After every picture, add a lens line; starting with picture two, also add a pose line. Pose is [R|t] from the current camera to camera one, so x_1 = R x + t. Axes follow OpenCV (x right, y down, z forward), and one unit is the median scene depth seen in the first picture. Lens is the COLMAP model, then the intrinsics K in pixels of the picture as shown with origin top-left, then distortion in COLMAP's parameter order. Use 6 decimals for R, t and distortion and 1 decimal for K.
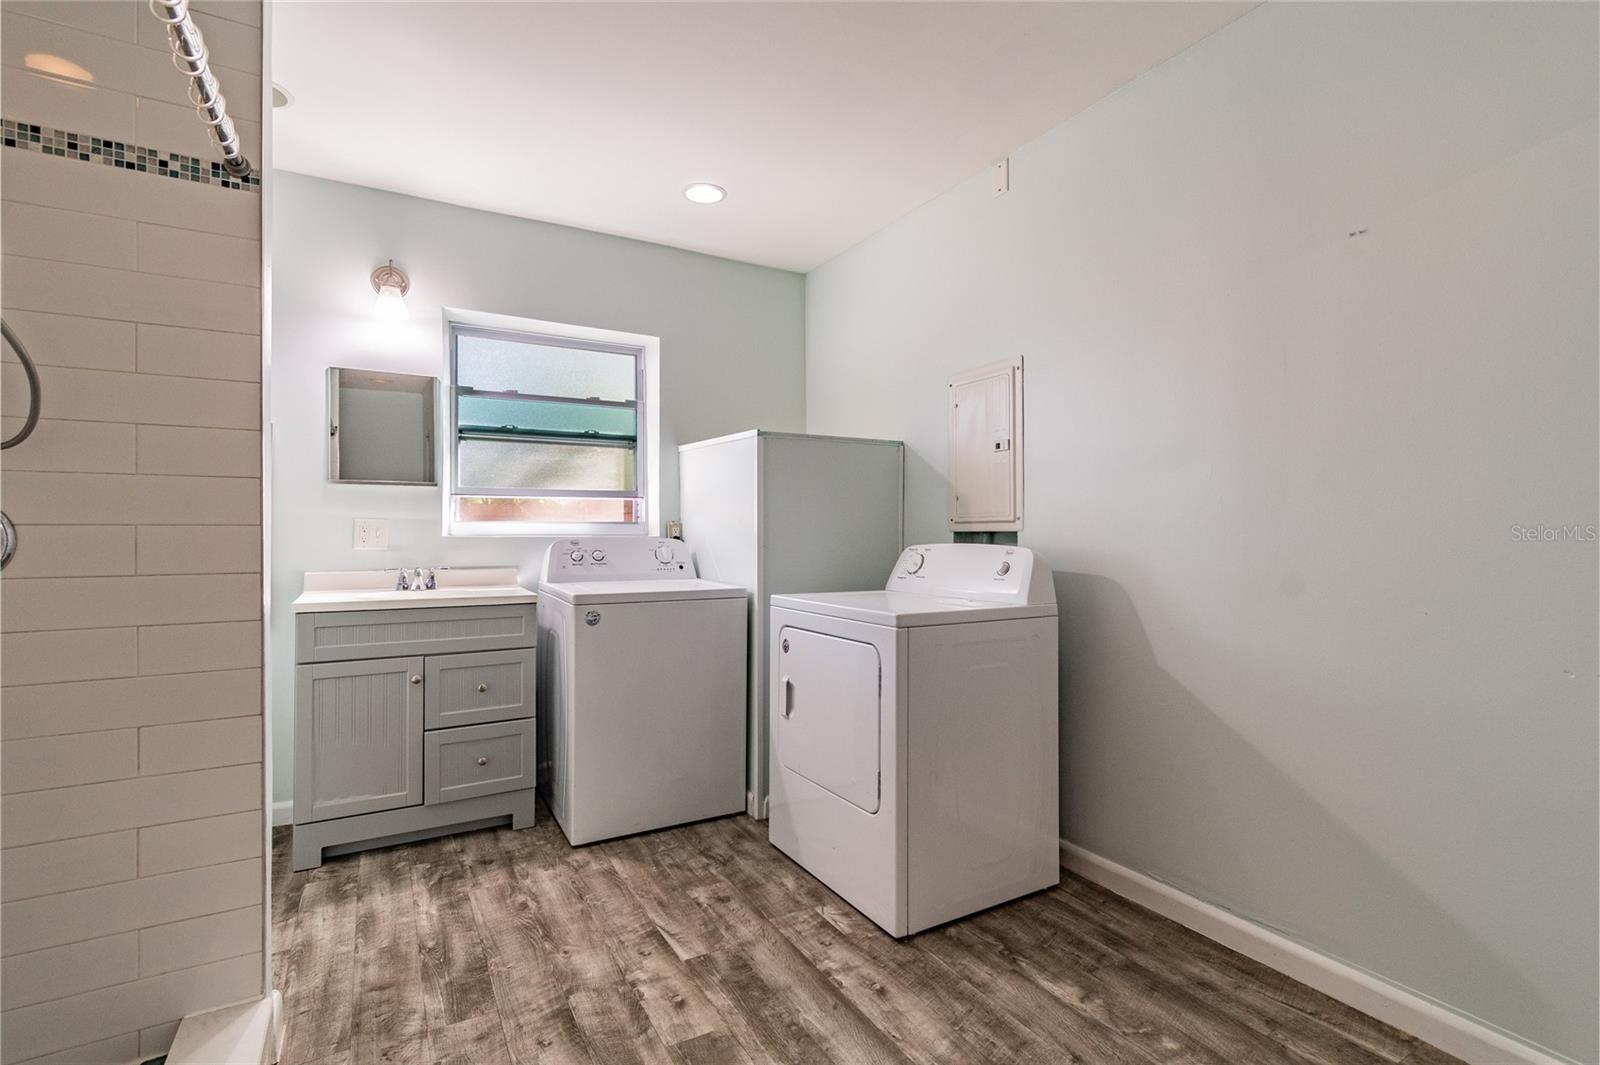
lens RADIAL K [[705.6, 0, 800.0], [0, 705.6, 533.1], [0, 0, 1]] dist [0.006414, -0.002554]
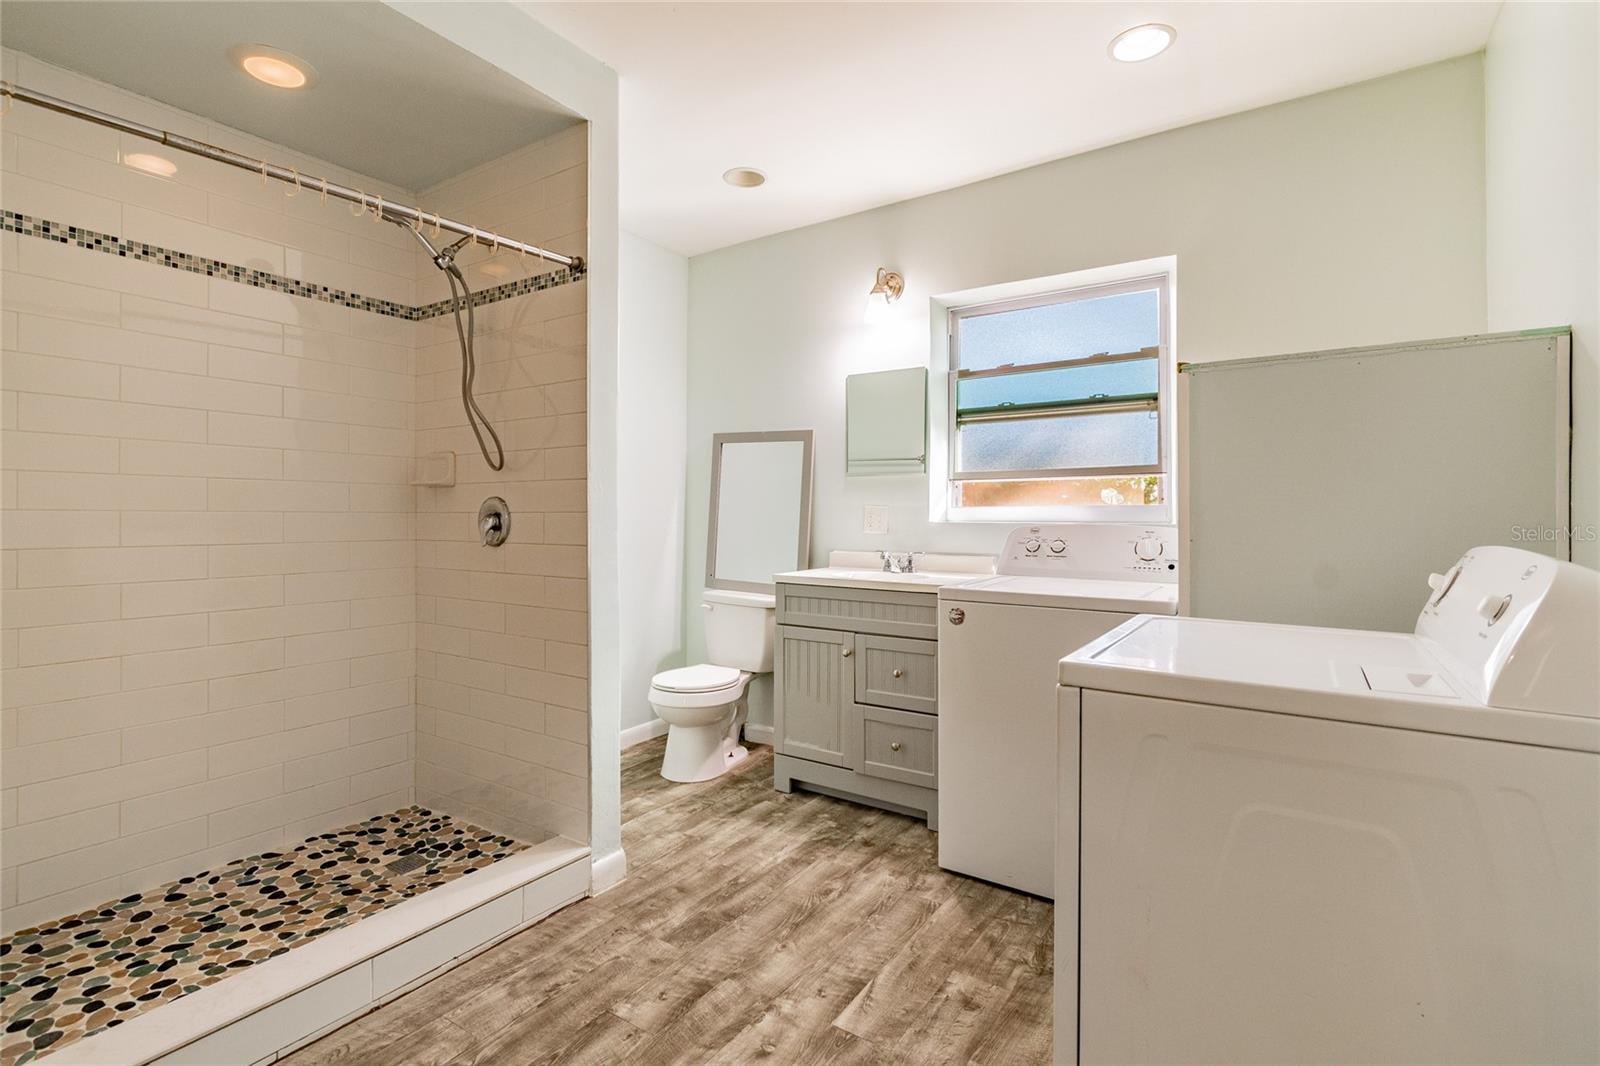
lens RADIAL K [[752.6, 0, 801.3], [0, 752.6, 519.2], [0, 0, 1]] dist [-0.001256, 0.000138]
pose [[0.451500, 0.003109, -0.892266, 0.500223], [-0.004135, 0.999990, 0.001392, -0.000151], [0.892262, 0.003061, 0.451508, 0.452882]]
